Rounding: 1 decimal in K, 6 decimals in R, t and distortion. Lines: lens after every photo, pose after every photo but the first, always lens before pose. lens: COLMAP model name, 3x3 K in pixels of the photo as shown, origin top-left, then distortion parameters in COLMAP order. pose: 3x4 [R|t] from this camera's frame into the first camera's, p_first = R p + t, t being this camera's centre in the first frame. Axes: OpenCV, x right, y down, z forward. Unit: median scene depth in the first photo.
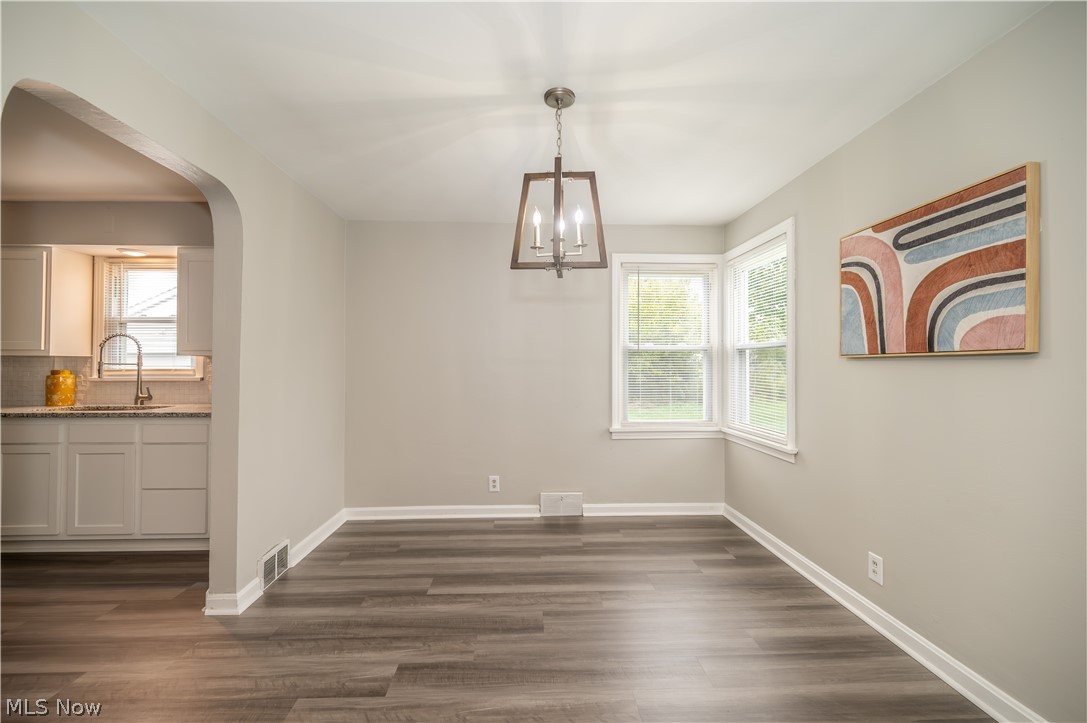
lens RADIAL K [[434.9, 0, 539.4], [0, 434.9, 360.2], [0, 0, 1]] dist [0.000383, -0.001044]
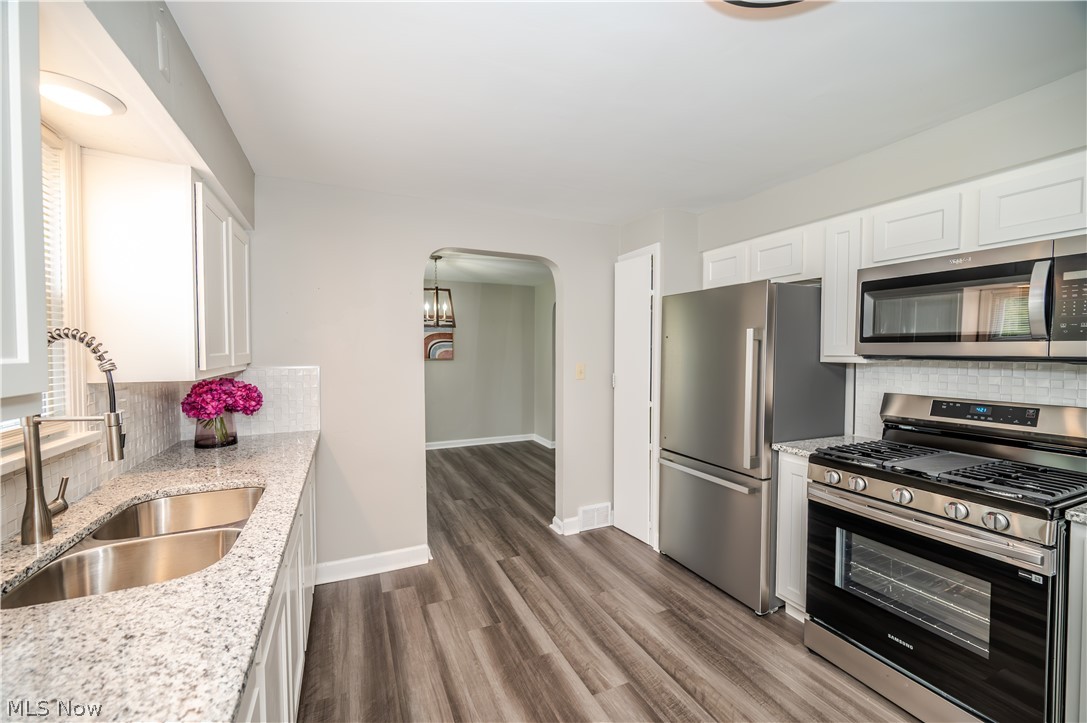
lens RADIAL K [[434.9, 0, 540.2], [0, 434.9, 361.7], [0, 0, 1]] dist [0.000383, -0.001044]
pose [[-0.378164, -0.026323, 0.925364, -2.477205], [-0.004092, 0.999633, 0.026764, -0.084684], [-0.925730, 0.006334, -0.378133, 1.385119]]
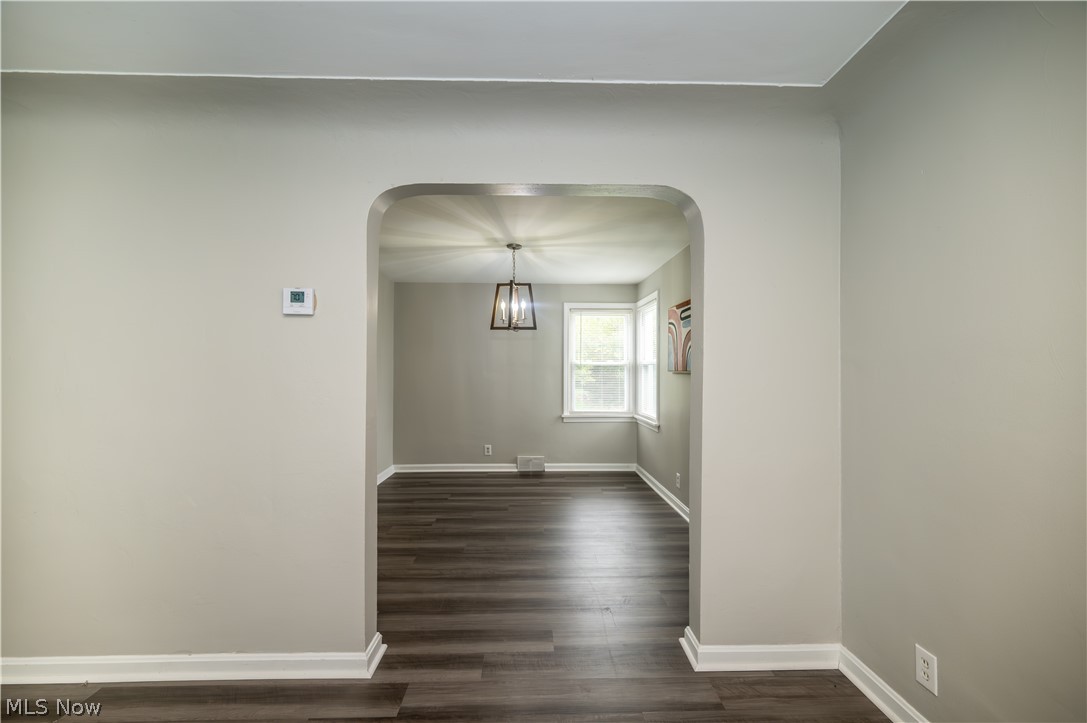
lens RADIAL K [[434.9, 0, 540.8], [0, 434.9, 365.7], [0, 0, 1]] dist [0.000383, -0.001044]
pose [[0.999892, 0.000858, -0.014666, 0.206399], [-0.000825, 0.999997, 0.002233, -0.045707], [0.014668, -0.002221, 0.999890, -1.064173]]
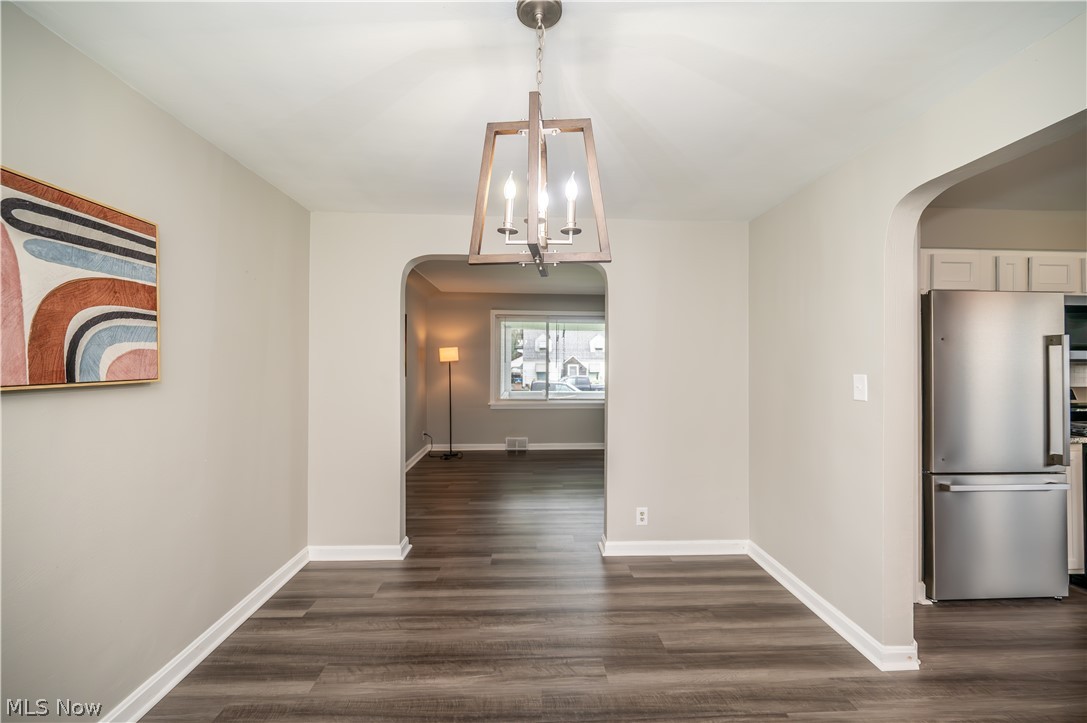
lens RADIAL K [[434.9, 0, 542.6], [0, 434.9, 362.8], [0, 0, 1]] dist [0.000383, -0.001044]
pose [[-0.999836, -0.004920, -0.017448, 0.051690], [-0.004796, 0.999963, -0.007188, -0.050015], [0.017482, -0.007103, -0.999822, 1.670723]]
